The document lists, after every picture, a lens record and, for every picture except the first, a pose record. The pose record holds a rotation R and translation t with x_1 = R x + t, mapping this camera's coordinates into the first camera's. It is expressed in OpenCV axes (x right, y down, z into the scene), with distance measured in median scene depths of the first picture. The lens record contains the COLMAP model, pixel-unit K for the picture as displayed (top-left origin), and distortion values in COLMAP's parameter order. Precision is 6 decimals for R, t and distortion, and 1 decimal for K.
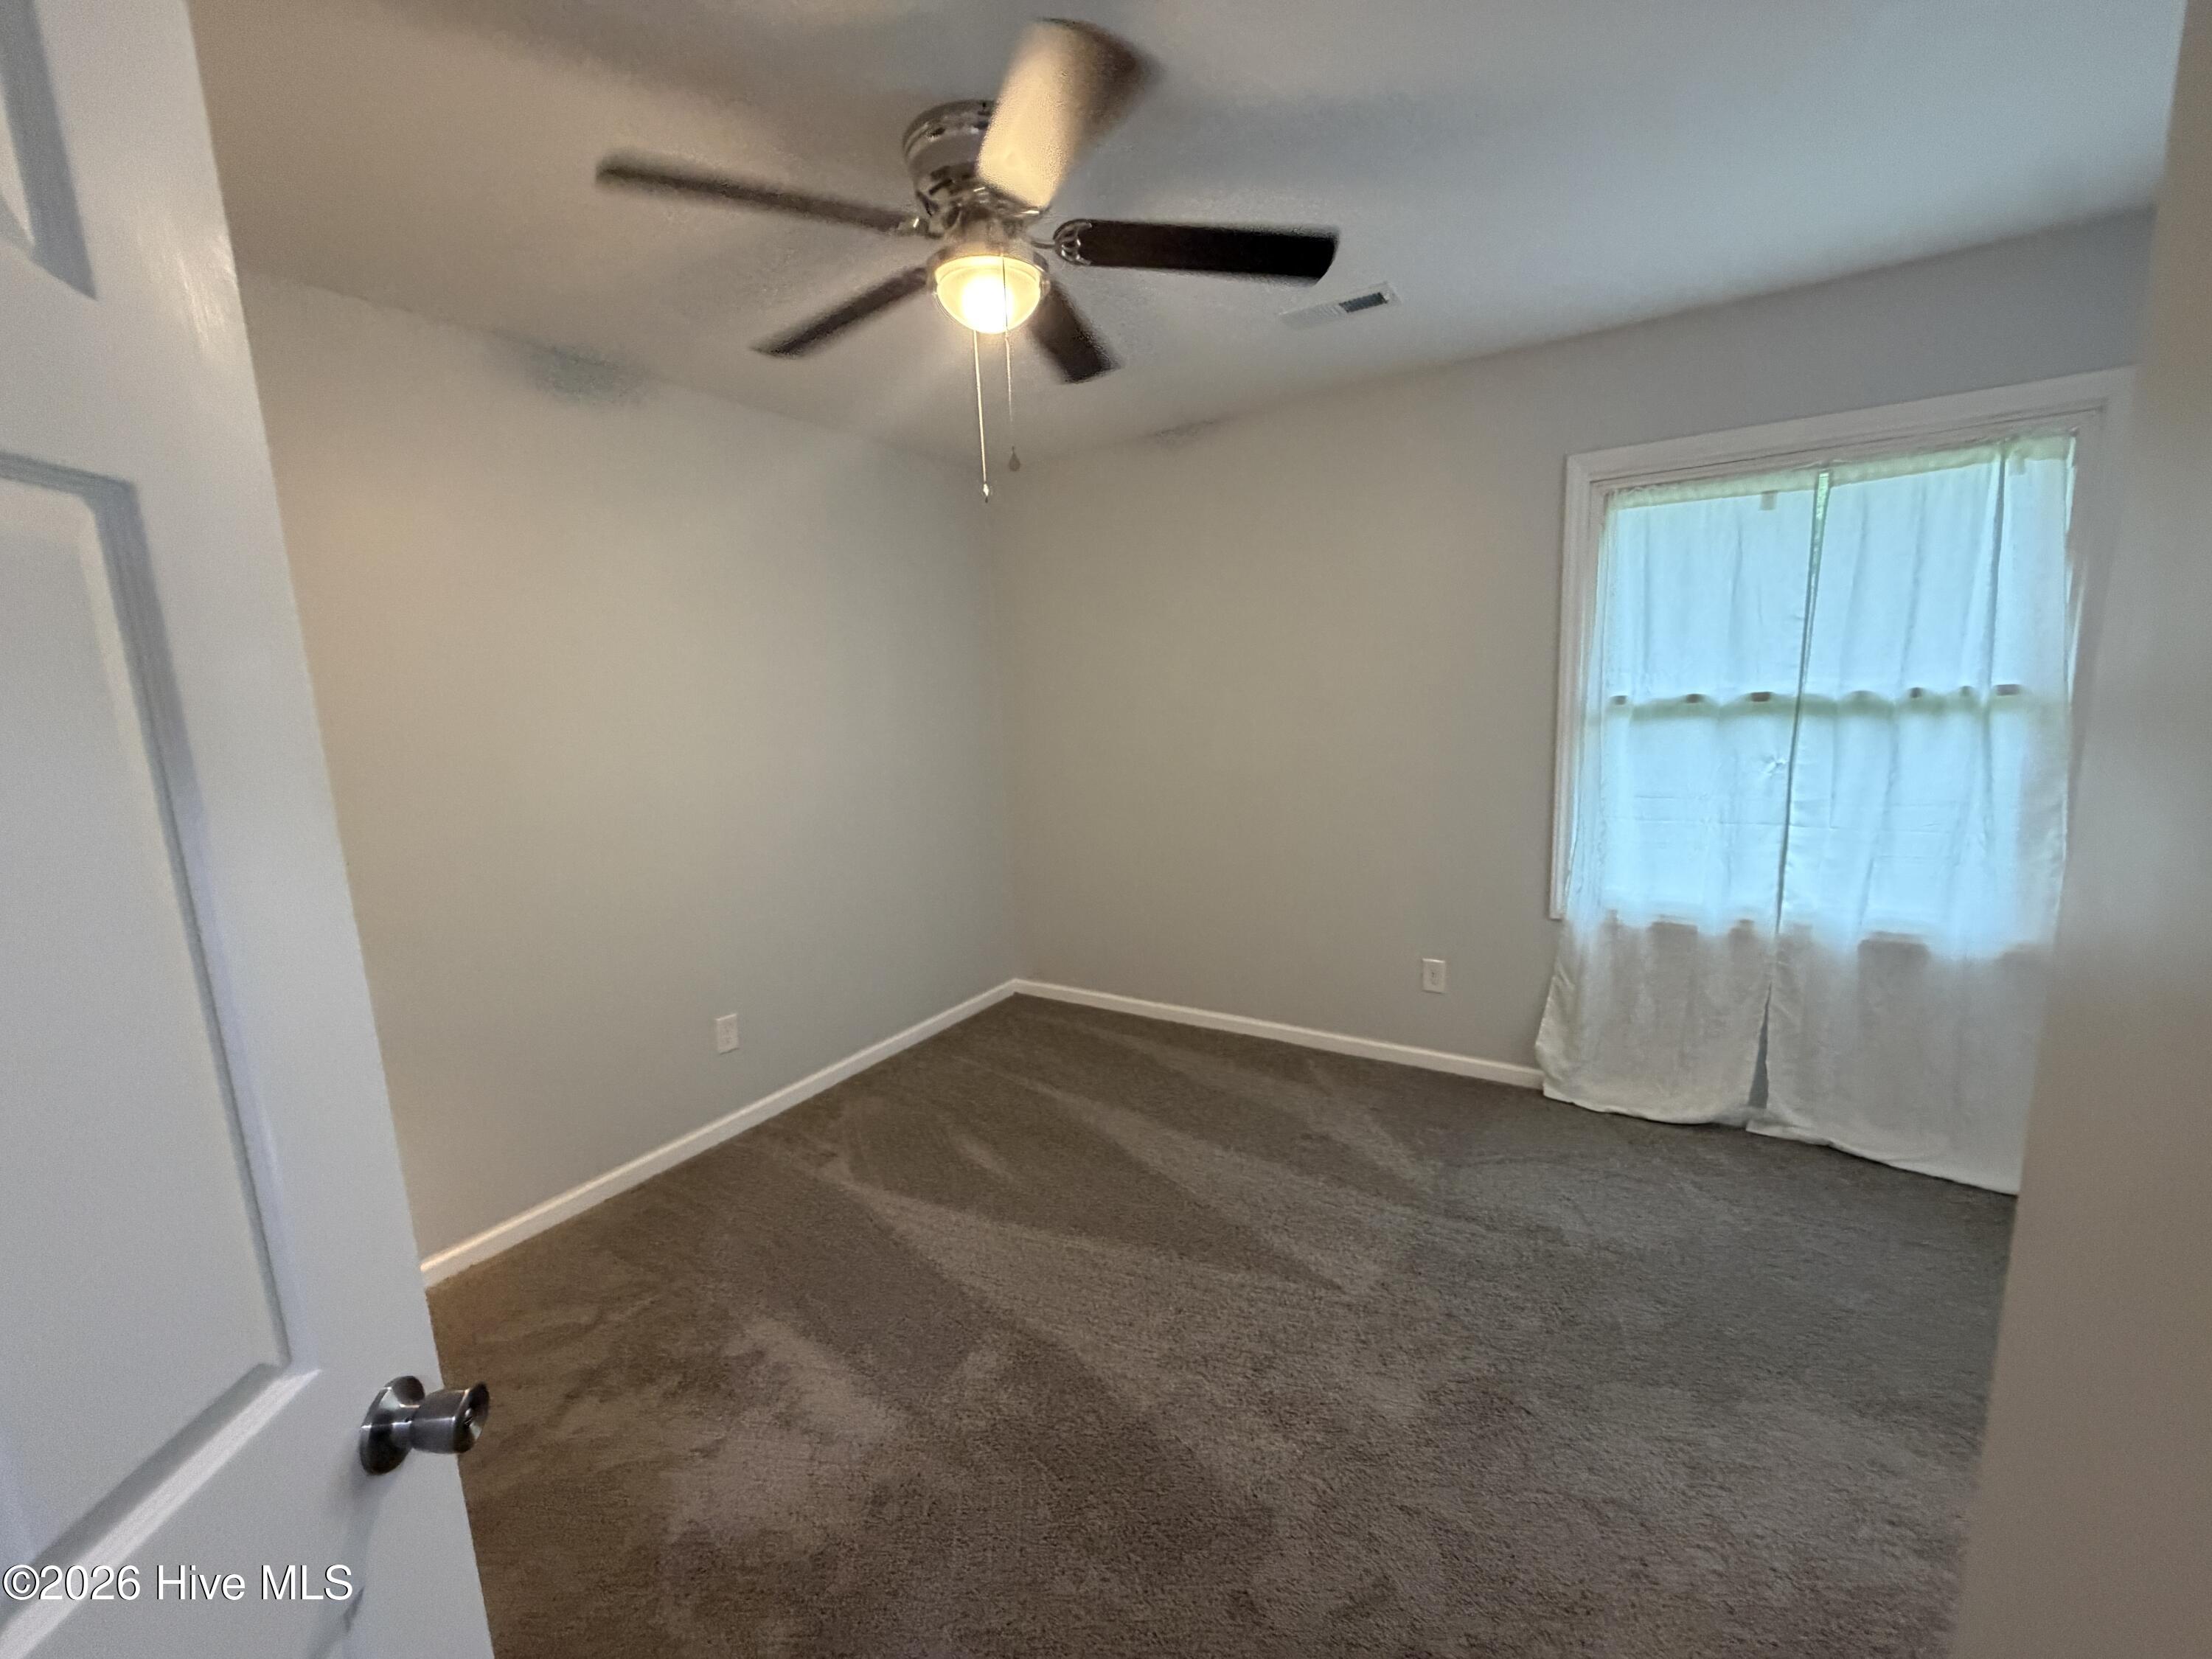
lens RADIAL K [[889.6, 0, 1099.3], [0, 889.6, 833.3], [0, 0, 1]] dist [0.000849, -0.000164]
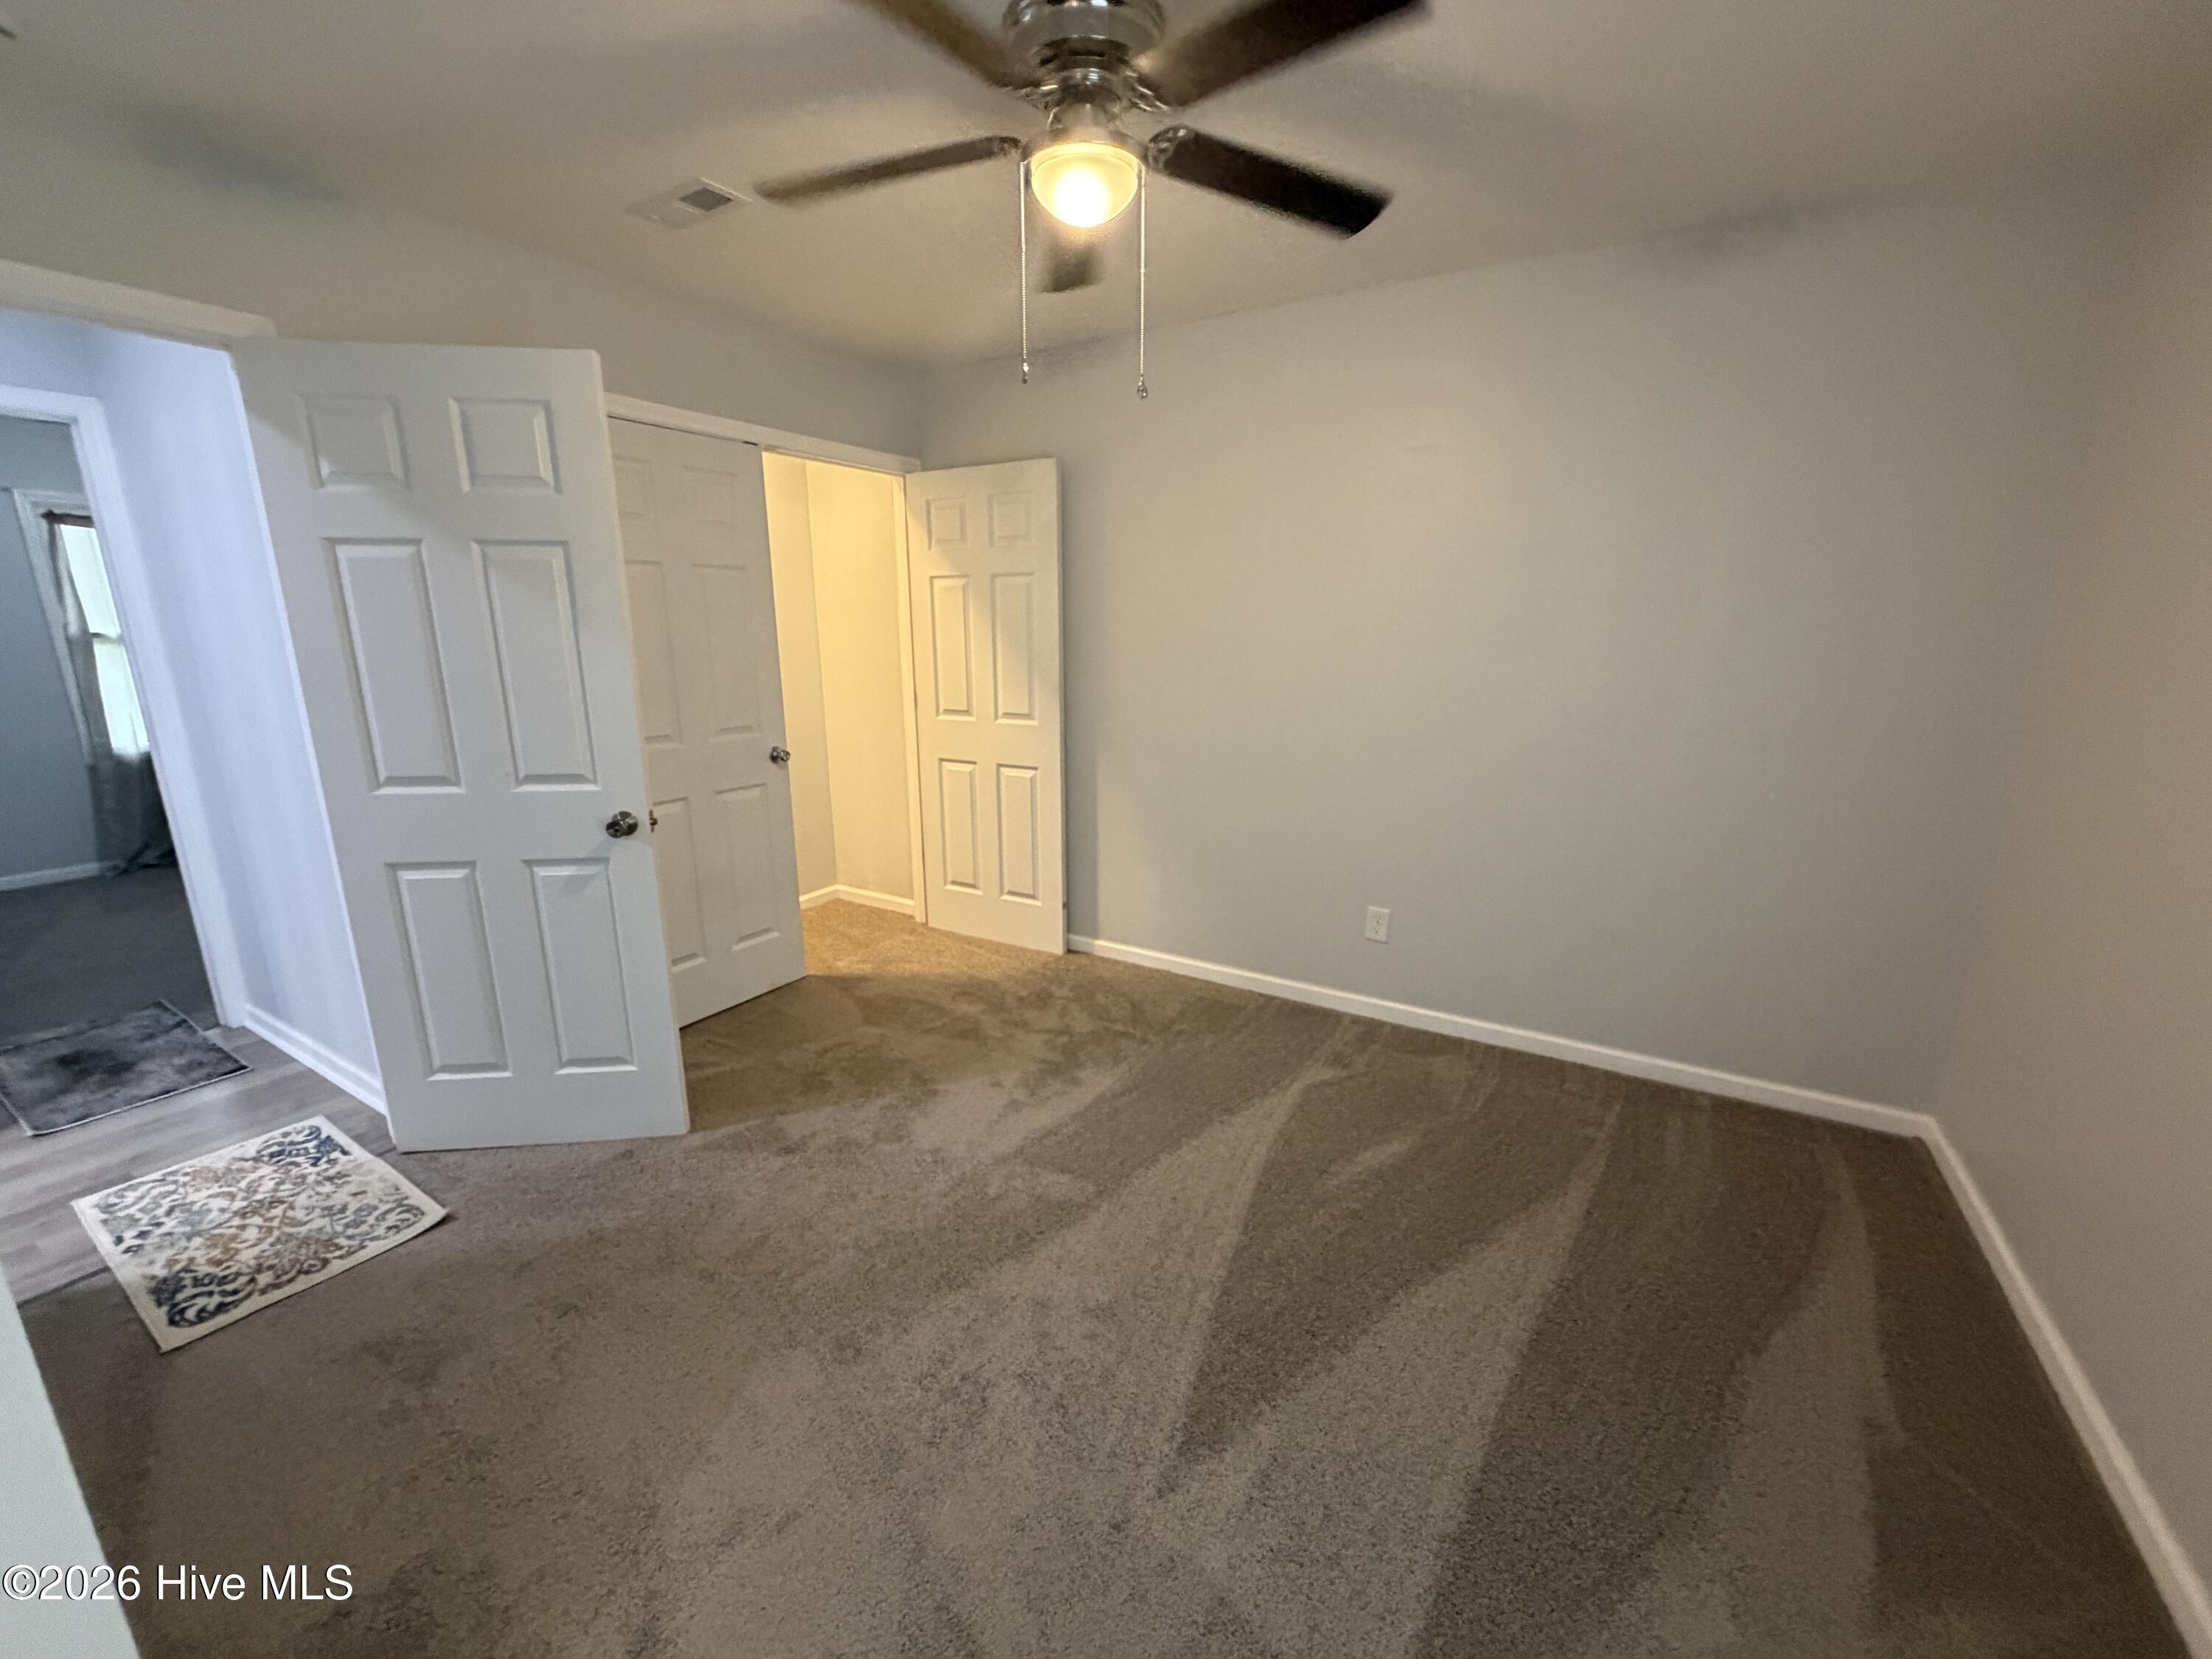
lens RADIAL K [[889.6, 0, 1098.7], [0, 889.6, 829.9], [0, 0, 1]] dist [0.000849, -0.000164]
pose [[0.015124, 0.272572, -0.962016, 0.616015], [-0.161252, 0.950197, 0.266688, -0.121409], [0.986797, 0.151094, 0.058324, 0.645812]]
